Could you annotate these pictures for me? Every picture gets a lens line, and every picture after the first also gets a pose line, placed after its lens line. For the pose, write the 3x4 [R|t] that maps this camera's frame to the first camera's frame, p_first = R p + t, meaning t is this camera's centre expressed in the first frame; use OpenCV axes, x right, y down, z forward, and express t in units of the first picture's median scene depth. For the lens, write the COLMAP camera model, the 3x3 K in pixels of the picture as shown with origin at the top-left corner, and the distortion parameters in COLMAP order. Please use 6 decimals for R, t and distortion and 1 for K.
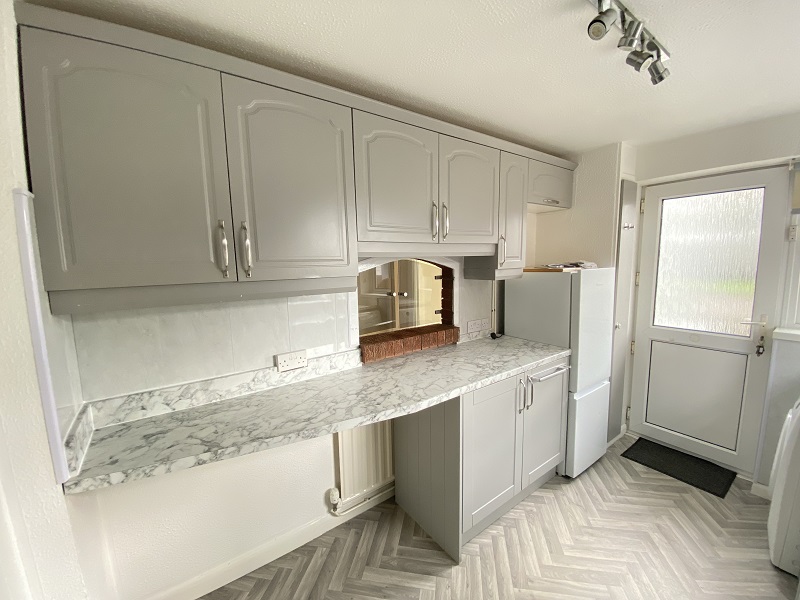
lens RADIAL K [[328.7, 0, 401.2], [0, 328.7, 300.1], [0, 0, 1]] dist [-0.003643, -0.000848]
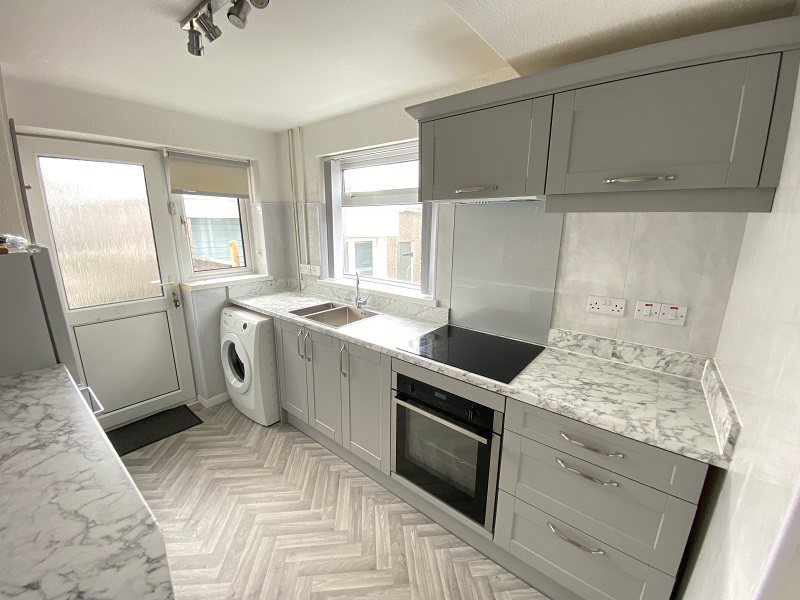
lens RADIAL K [[328.7, 0, 401.2], [0, 328.7, 300.1], [0, 0, 1]] dist [-0.003643, -0.000848]
pose [[-0.245636, -0.213249, 0.945615, -0.309134], [0.118735, 0.961538, 0.247683, -0.071525], [-0.962063, 0.173118, -0.210868, 0.470736]]
